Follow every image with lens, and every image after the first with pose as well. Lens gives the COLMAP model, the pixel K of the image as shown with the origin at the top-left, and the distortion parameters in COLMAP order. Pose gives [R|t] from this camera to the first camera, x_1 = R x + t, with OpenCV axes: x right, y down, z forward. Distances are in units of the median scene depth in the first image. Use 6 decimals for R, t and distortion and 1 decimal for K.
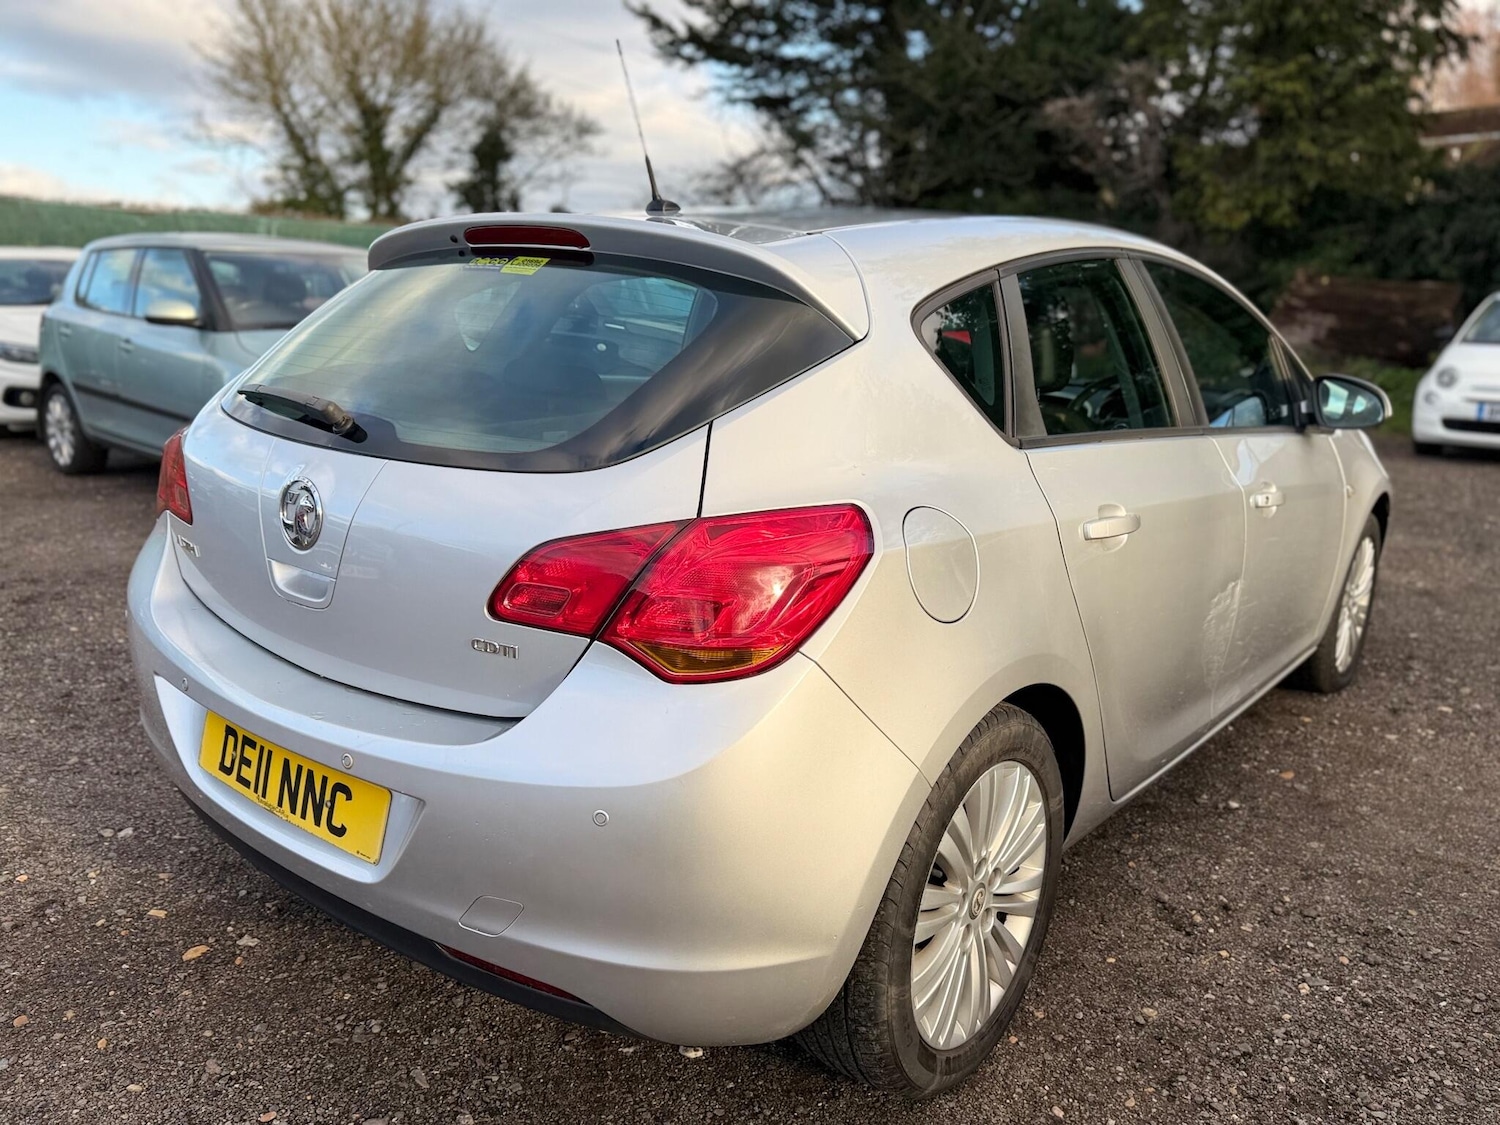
lens RADIAL K [[1217.9, 0, 748.0], [0, 1217.9, 561.8], [0, 0, 1]] dist [0.018865, -0.015608]
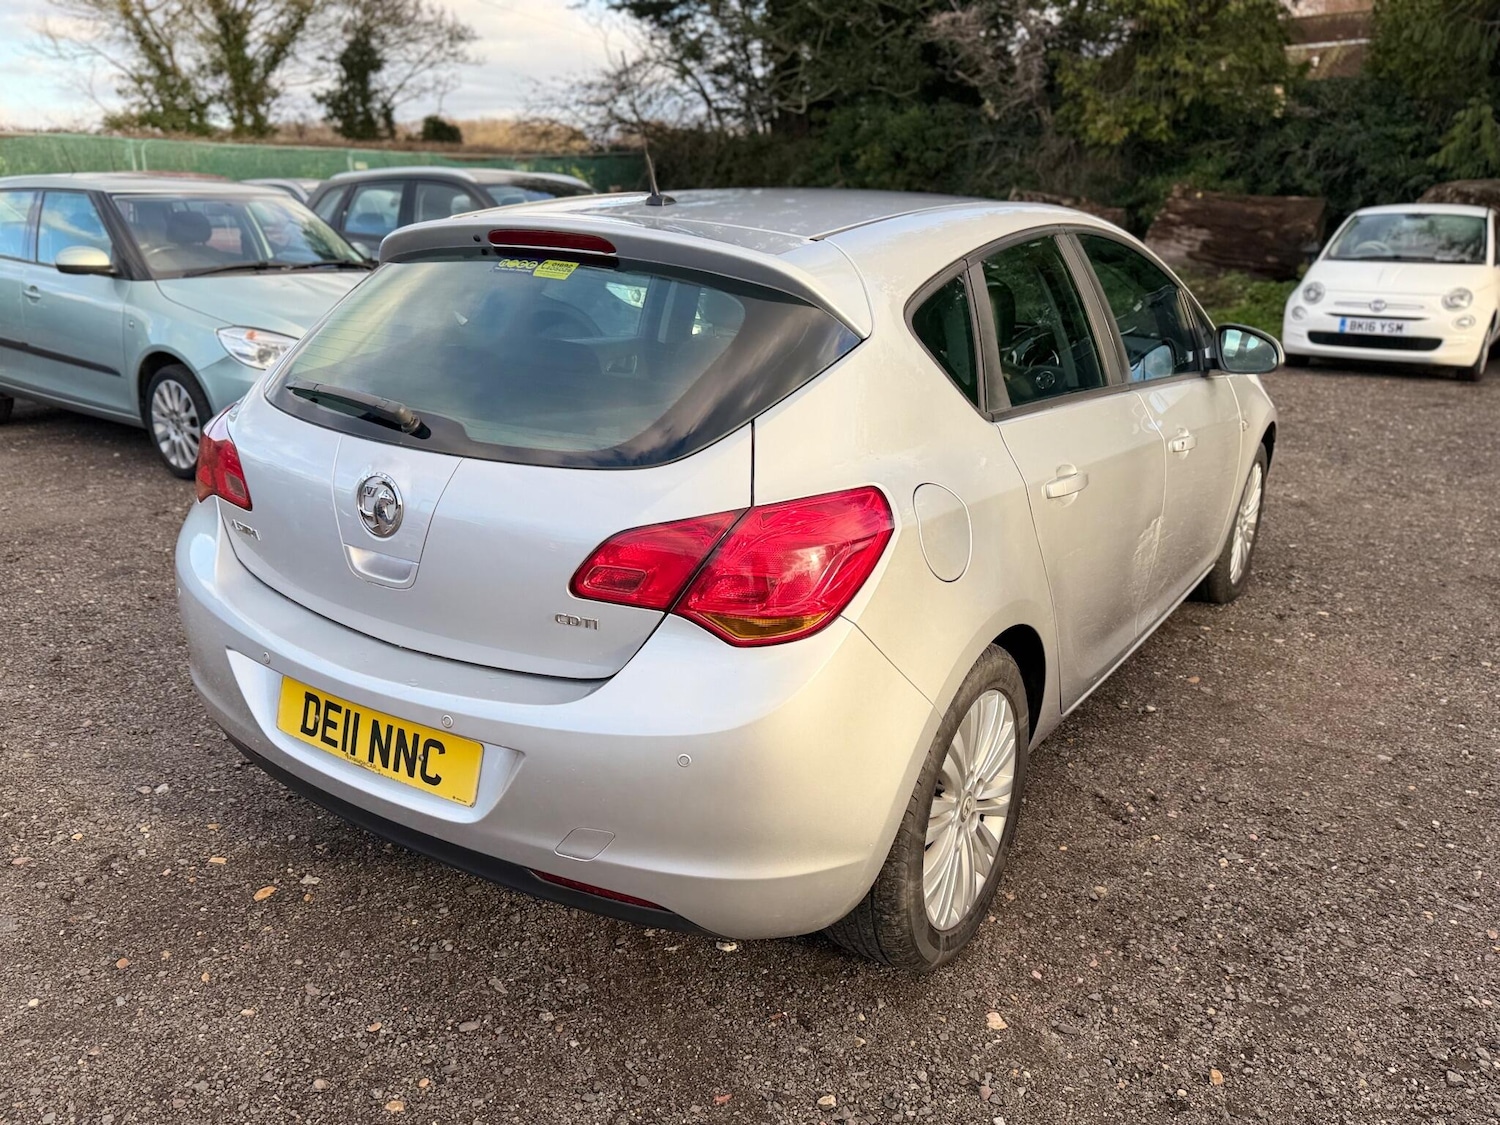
lens RADIAL K [[1214.9, 0, 748.0], [0, 1214.9, 568.3], [0, 0, 1]] dist [0.067815, -0.091727]
pose [[0.994737, -0.039581, 0.094502, -0.118198], [0.032006, 0.996252, 0.080363, -0.052804], [-0.097329, -0.076916, 0.992276, -0.133269]]
